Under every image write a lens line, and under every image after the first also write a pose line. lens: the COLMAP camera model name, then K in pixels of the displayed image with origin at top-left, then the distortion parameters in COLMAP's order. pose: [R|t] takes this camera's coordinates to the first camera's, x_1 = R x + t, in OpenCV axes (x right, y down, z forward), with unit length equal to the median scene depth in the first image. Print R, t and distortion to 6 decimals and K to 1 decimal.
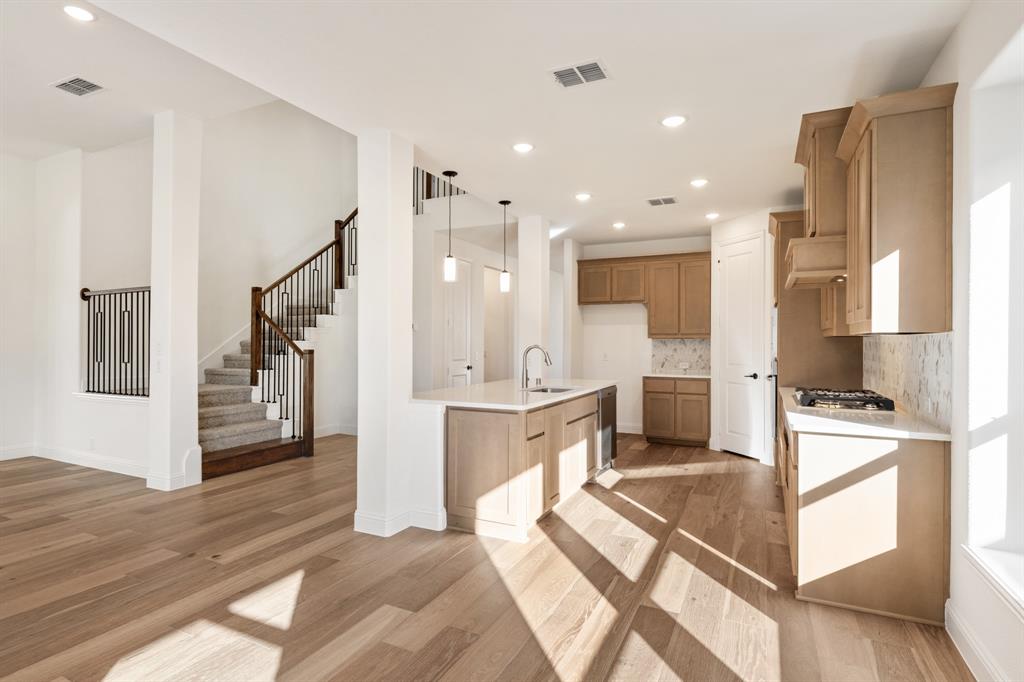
lens RADIAL K [[518.1, 0, 512.0], [0, 518.1, 341.0], [0, 0, 1]] dist [-0.002210, 0.000434]
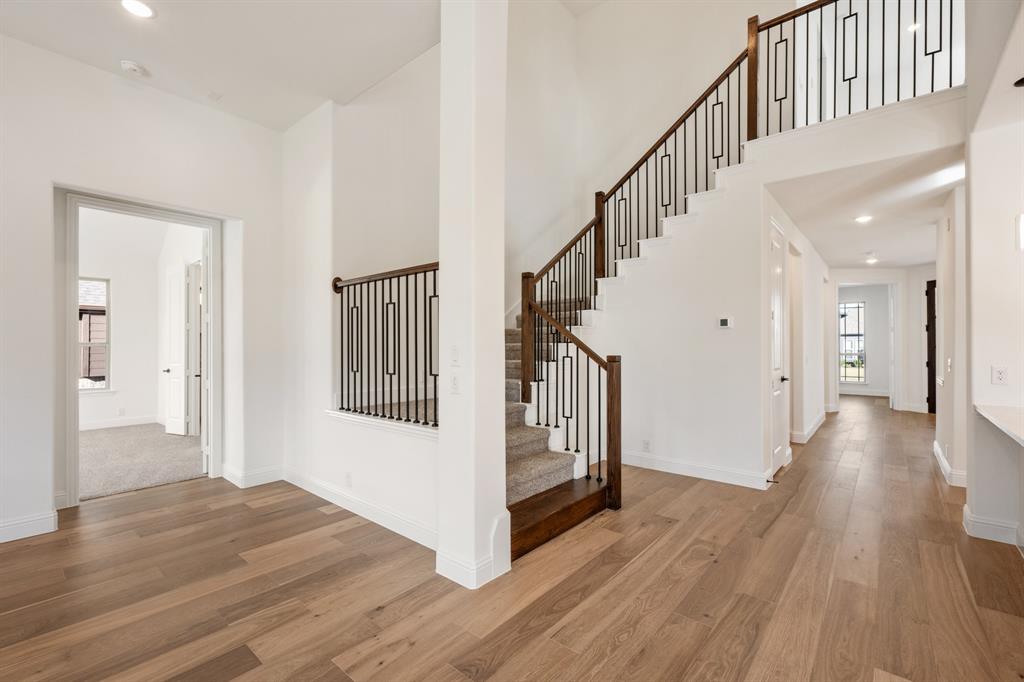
lens RADIAL K [[441.8, 0, 512.0], [0, 441.8, 341.0], [0, 0, 1]] dist [0.024048, -0.000014]
pose [[0.969548, -0.004247, -0.244865, -0.371769], [0.002890, 0.999978, -0.005900, -0.000216], [0.244884, 0.005013, 0.969539, 0.379135]]
